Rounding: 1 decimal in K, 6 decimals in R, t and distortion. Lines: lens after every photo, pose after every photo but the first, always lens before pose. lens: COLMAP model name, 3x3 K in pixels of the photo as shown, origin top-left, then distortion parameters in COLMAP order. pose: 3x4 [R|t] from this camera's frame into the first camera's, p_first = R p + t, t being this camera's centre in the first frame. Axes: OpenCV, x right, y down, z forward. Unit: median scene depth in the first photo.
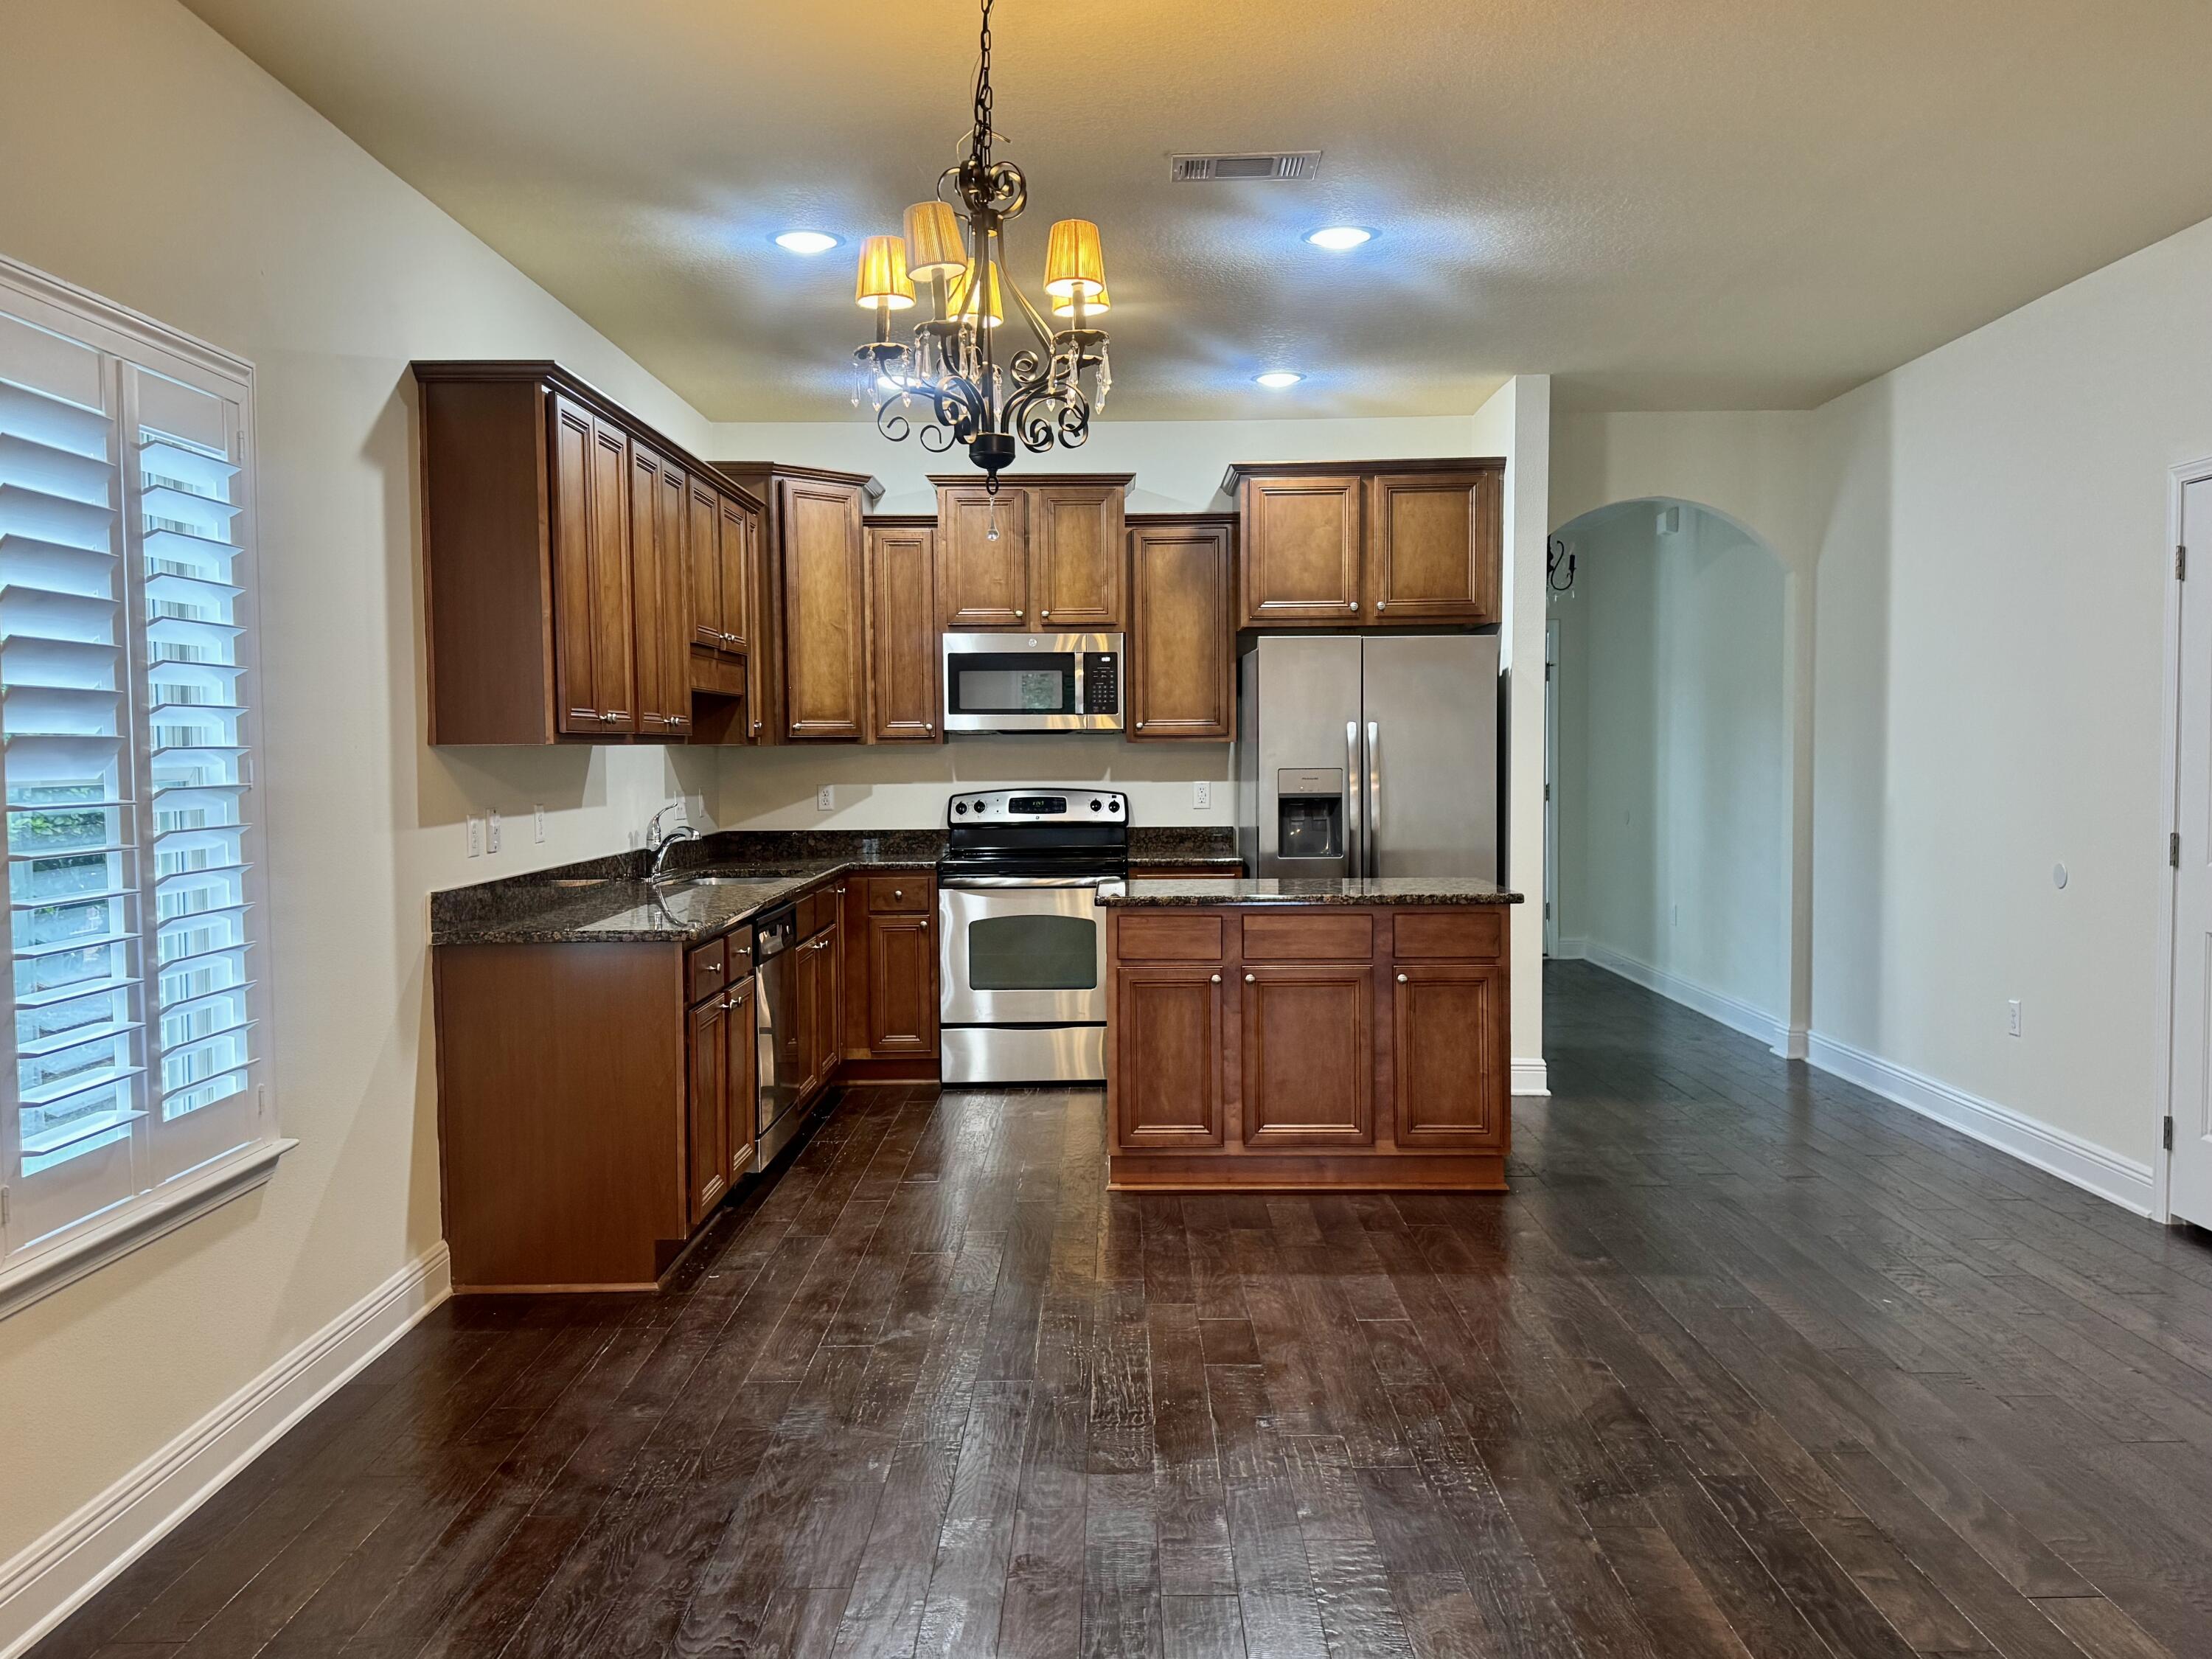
lens RADIAL K [[1781.9, 0, 1102.8], [0, 1781.9, 822.8], [0, 0, 1]] dist [0.088736, -0.000649]
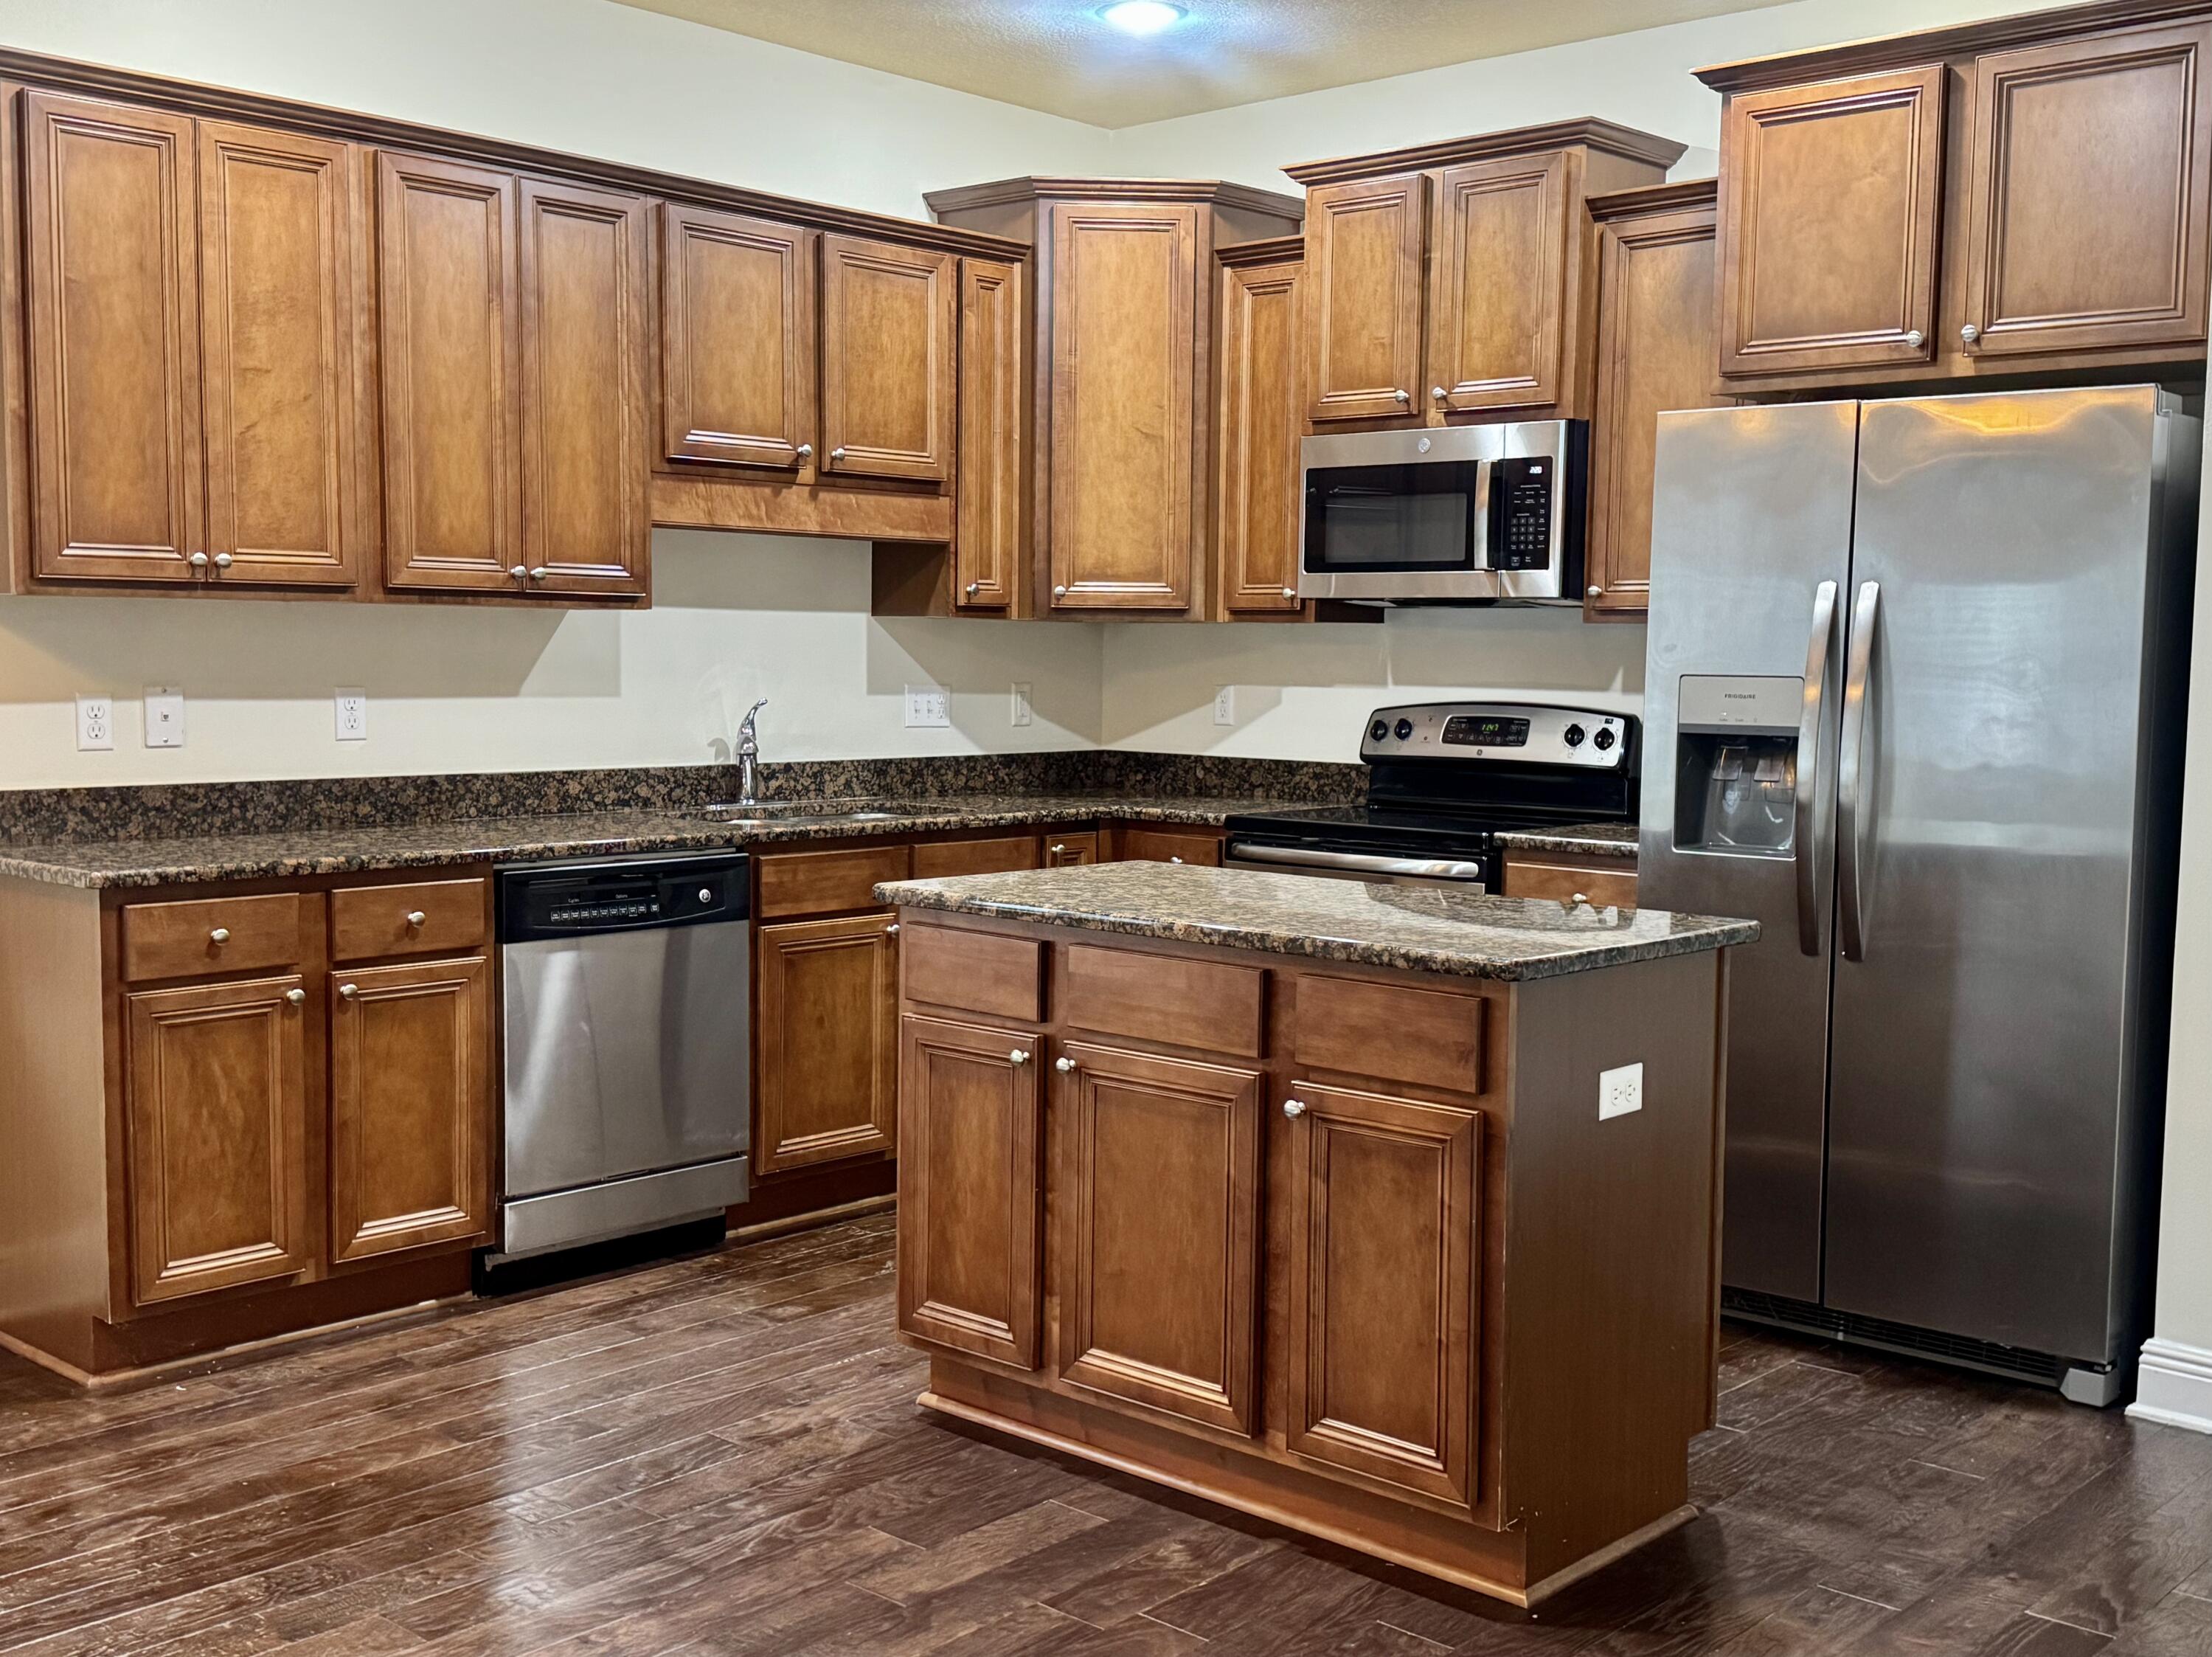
lens RADIAL K [[2336.6, 0, 1103.1], [0, 2336.6, 841.6], [0, 0, 1]] dist [0.066466, 0.000000]
pose [[0.739353, 0.074339, -0.669202, 0.411873], [-0.046853, 0.997157, 0.059006, -0.014009], [0.671686, -0.012272, 0.740734, 0.383281]]
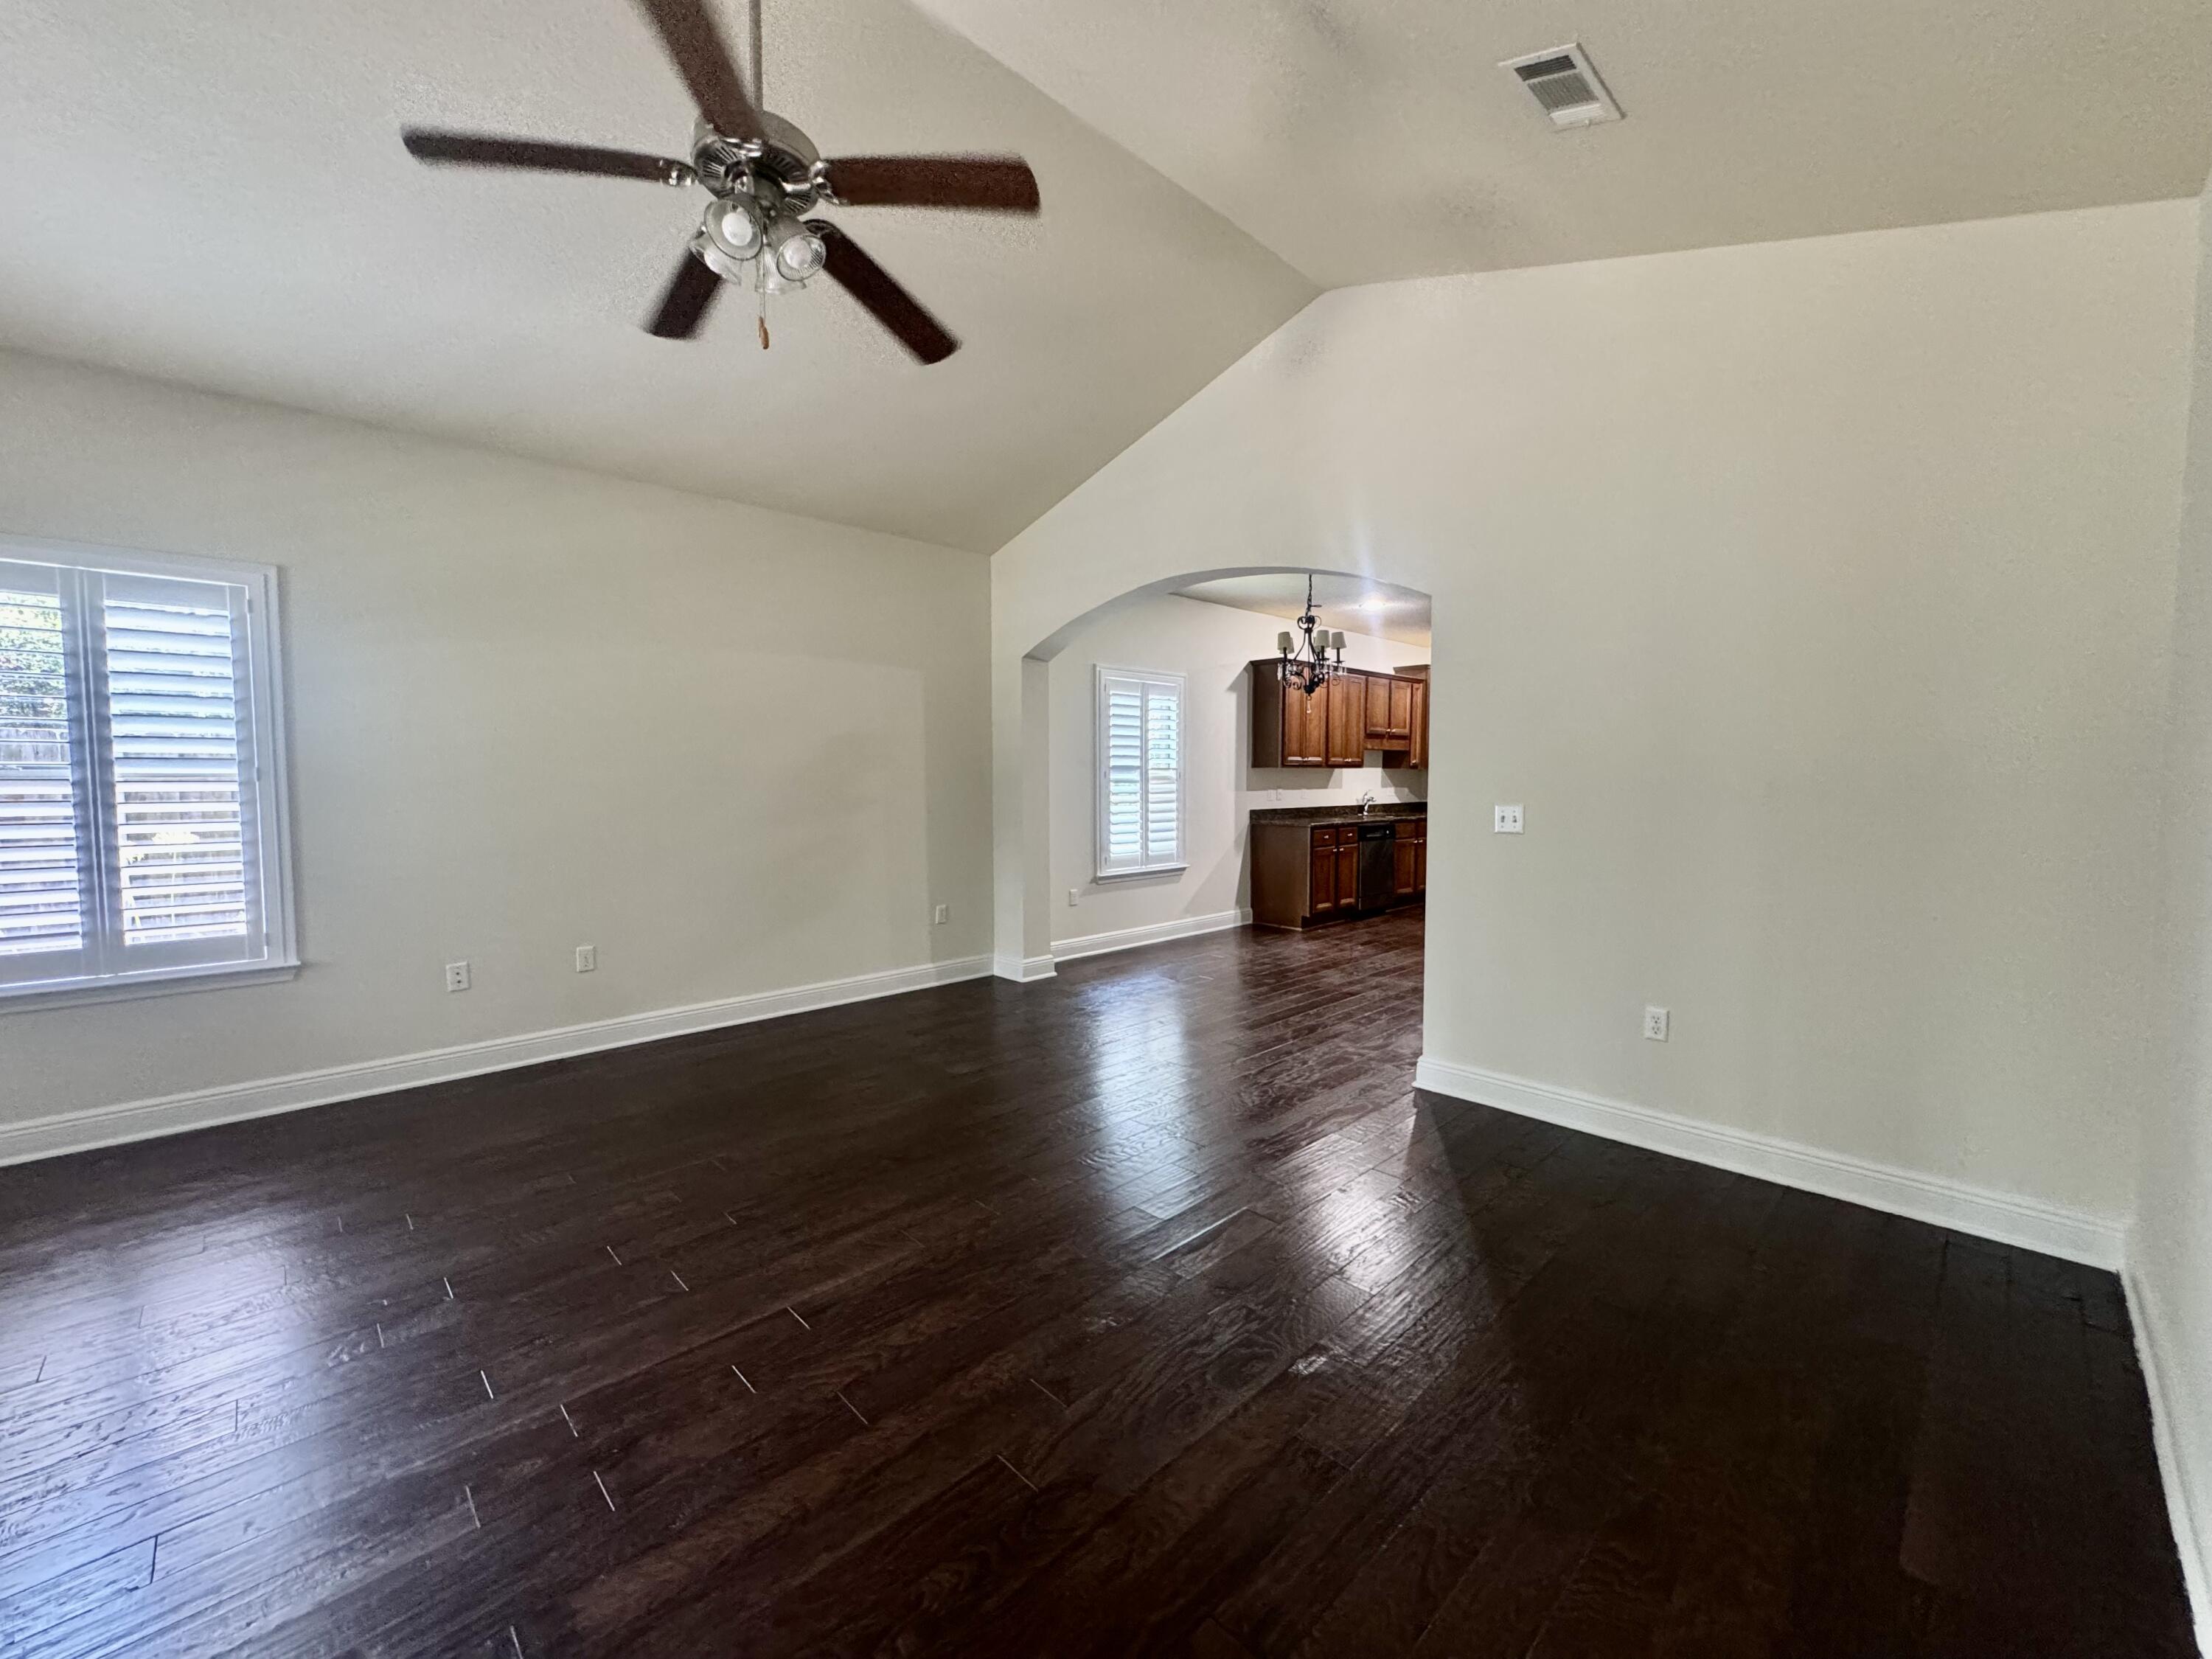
lens RADIAL K [[887.3, 0, 1111.1], [0, 887.3, 829.8], [0, 0, 1]] dist [-0.000868, -0.000231]
pose [[0.704412, 0.058995, -0.707335, 0.429837], [-0.041147, 0.998258, 0.042282, 0.010215], [0.708598, -0.000679, 0.705612, -0.271242]]
